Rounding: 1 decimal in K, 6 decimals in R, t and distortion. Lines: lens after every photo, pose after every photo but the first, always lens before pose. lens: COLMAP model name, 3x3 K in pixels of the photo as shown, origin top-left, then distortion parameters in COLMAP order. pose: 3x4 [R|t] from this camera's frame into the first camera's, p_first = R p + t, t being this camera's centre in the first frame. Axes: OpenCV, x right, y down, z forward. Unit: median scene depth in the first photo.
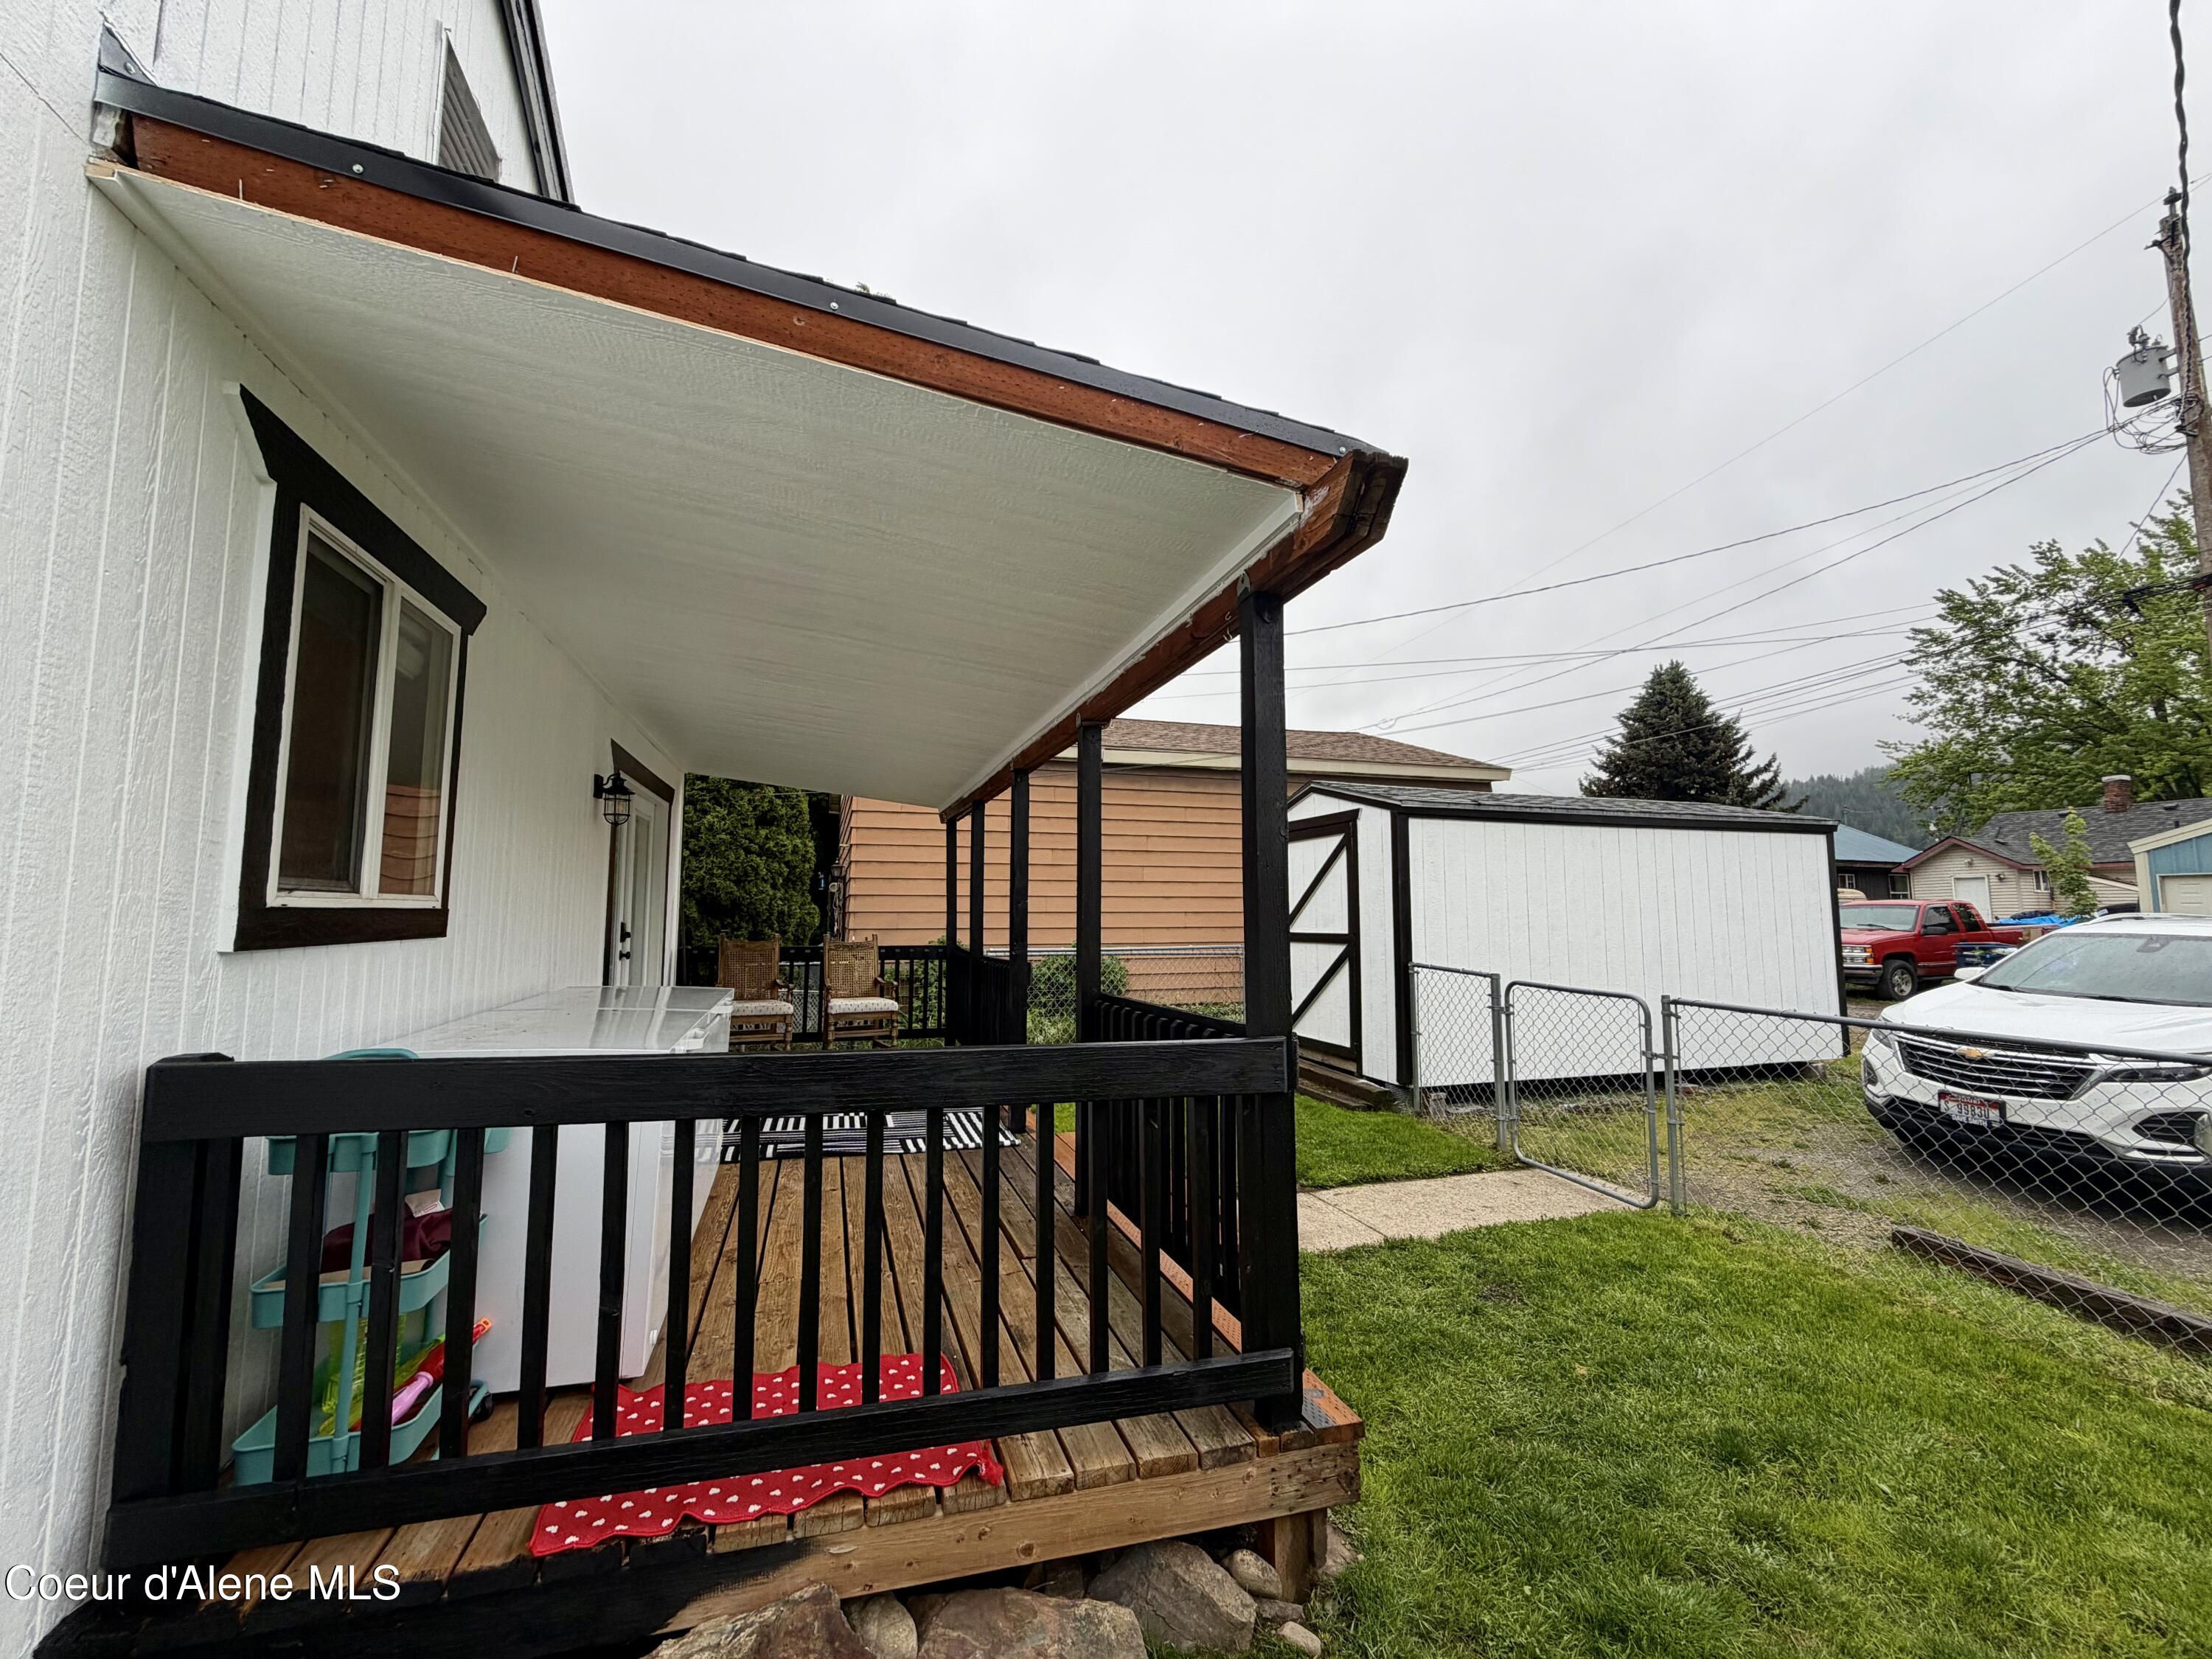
lens RADIAL K [[879.9, 0, 1099.6], [0, 879.9, 836.1], [0, 0, 1]] dist [-0.001805, 0.000247]
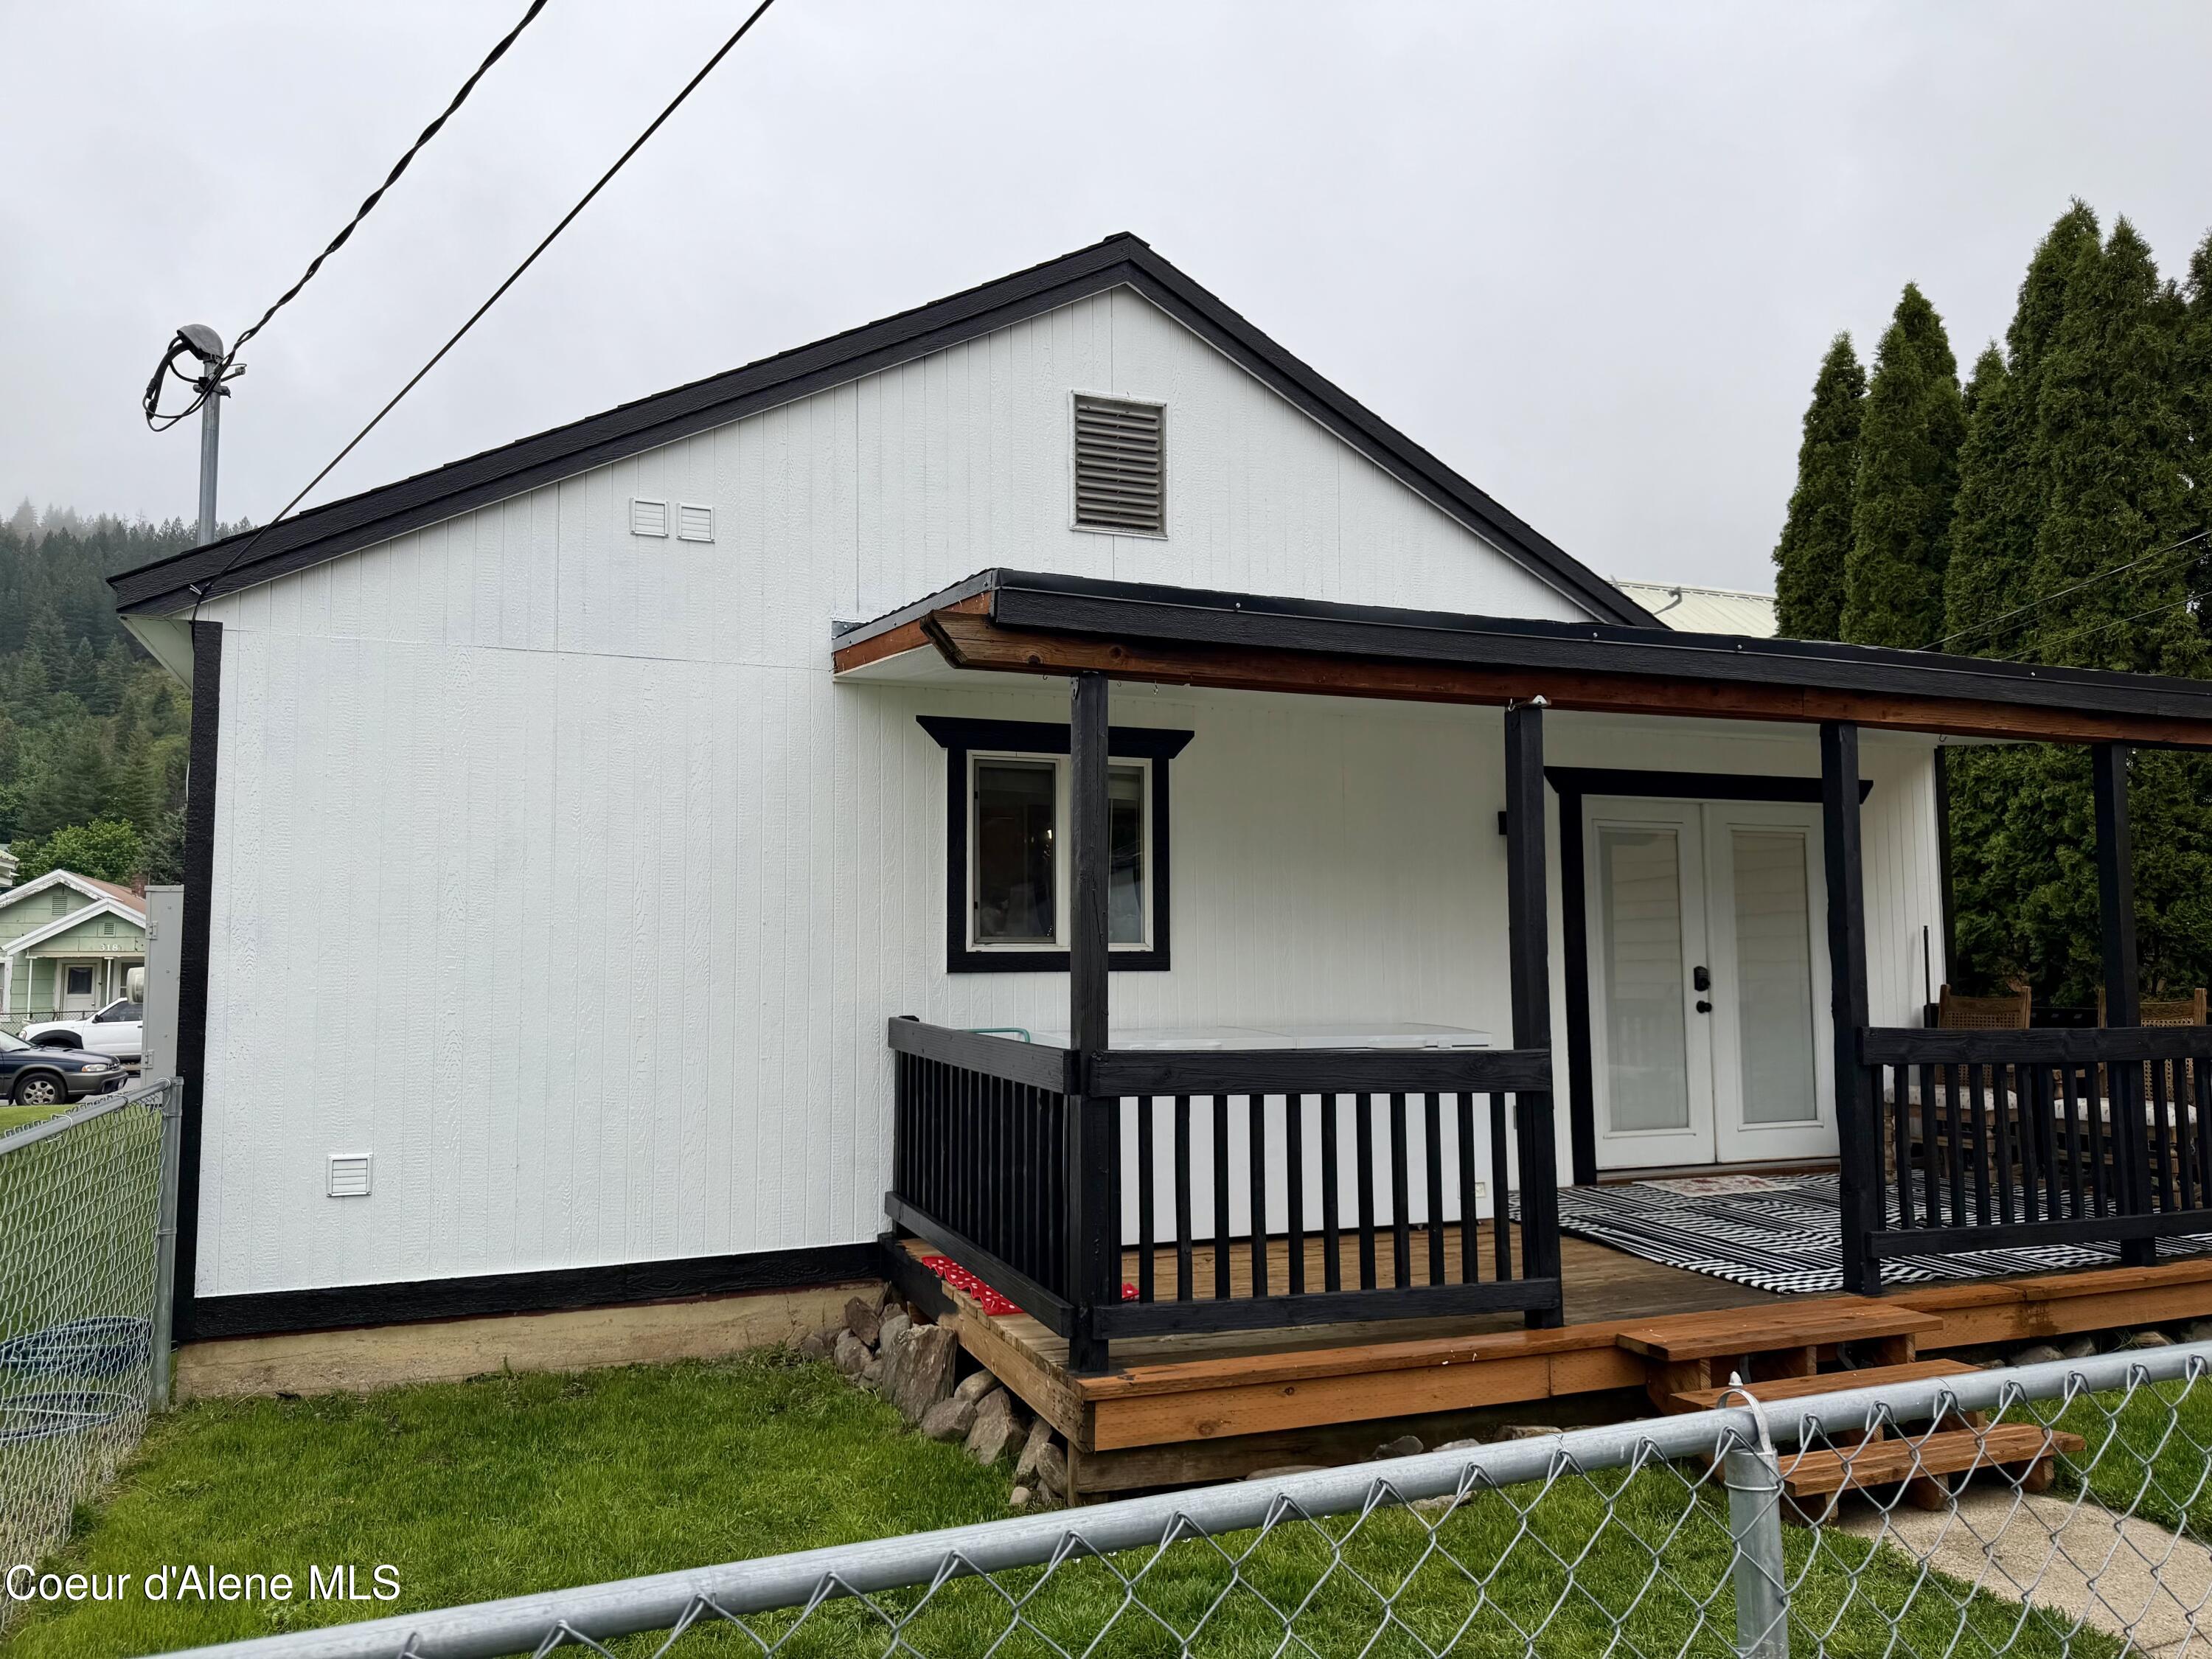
lens RADIAL K [[1558.4, 0, 1101.6], [0, 1558.4, 840.2], [0, 0, 1]] dist [0.063434, -0.071005]
pose [[0.082894, -0.082495, -0.993138, 0.718356], [0.092003, 0.992945, -0.074800, 0.032595], [0.992302, -0.085171, 0.089899, 0.267528]]
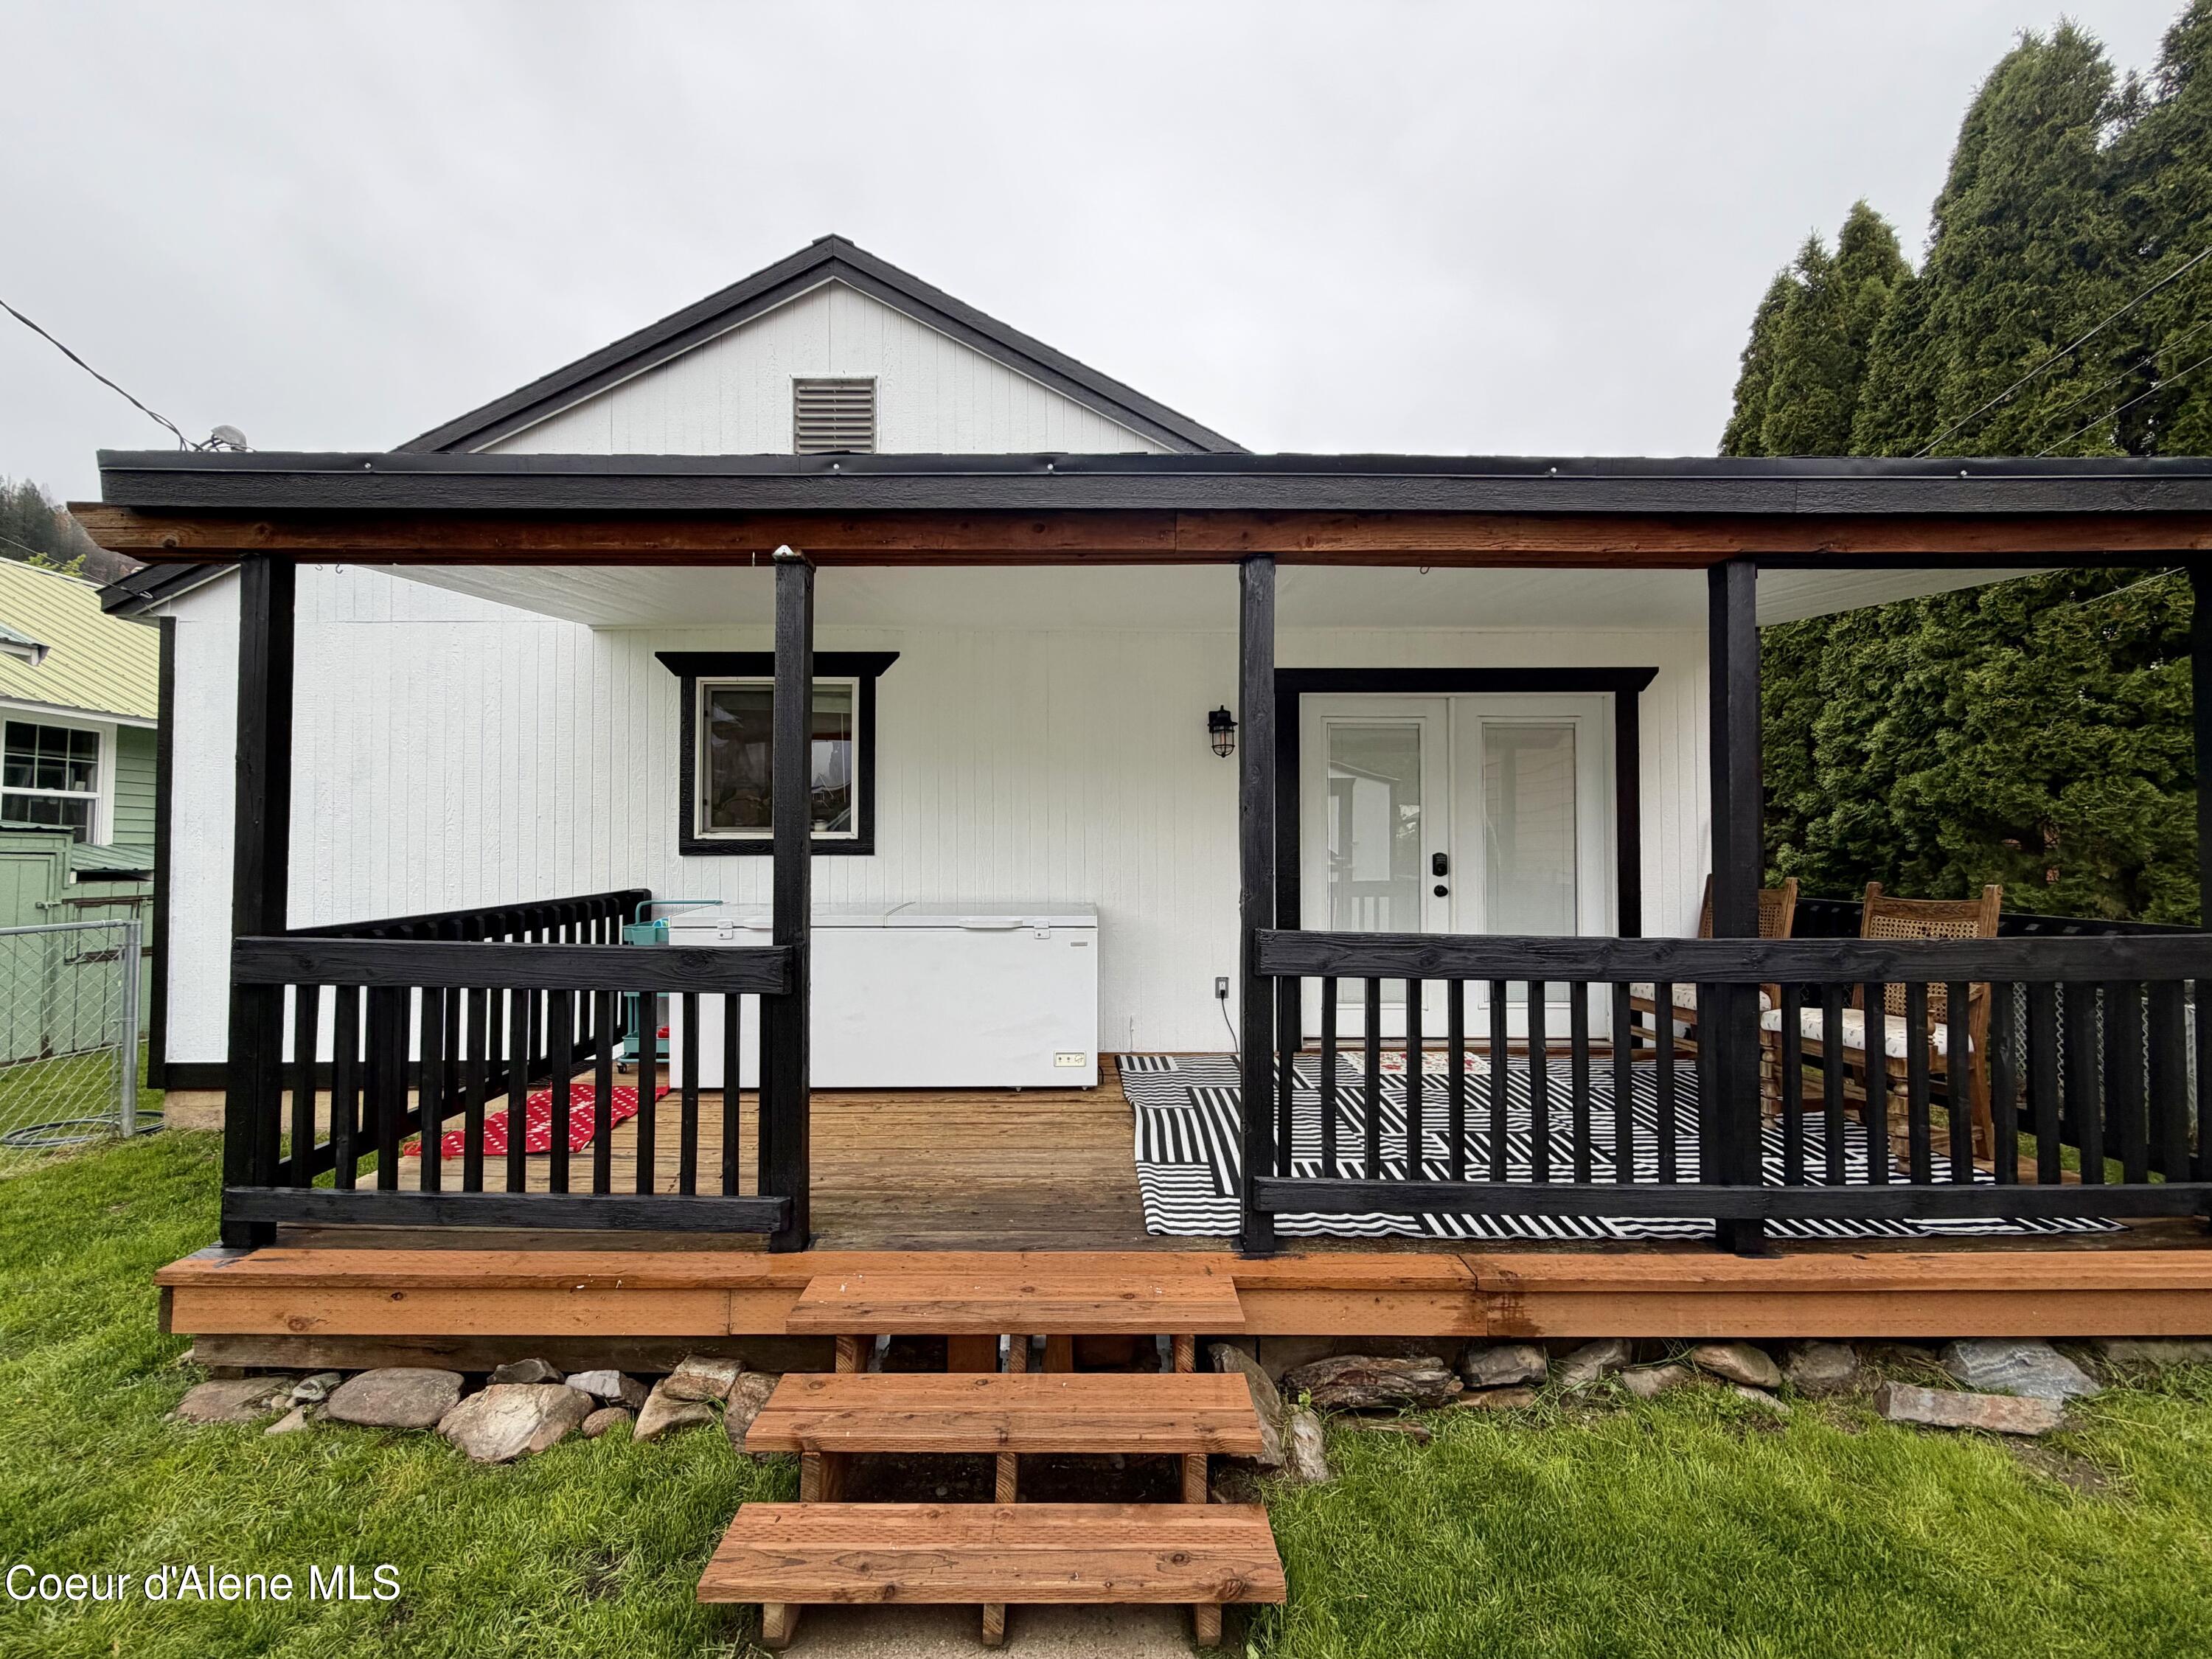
lens RADIAL K [[879.9, 0, 1093.5], [0, 879.9, 833.1], [0, 0, 1]] dist [-0.001805, 0.000247]
pose [[-0.293322, -0.019316, -0.955818, 0.314345], [0.081212, 0.995679, -0.045044, 0.073548], [0.952558, -0.090836, -0.290486, 0.761692]]
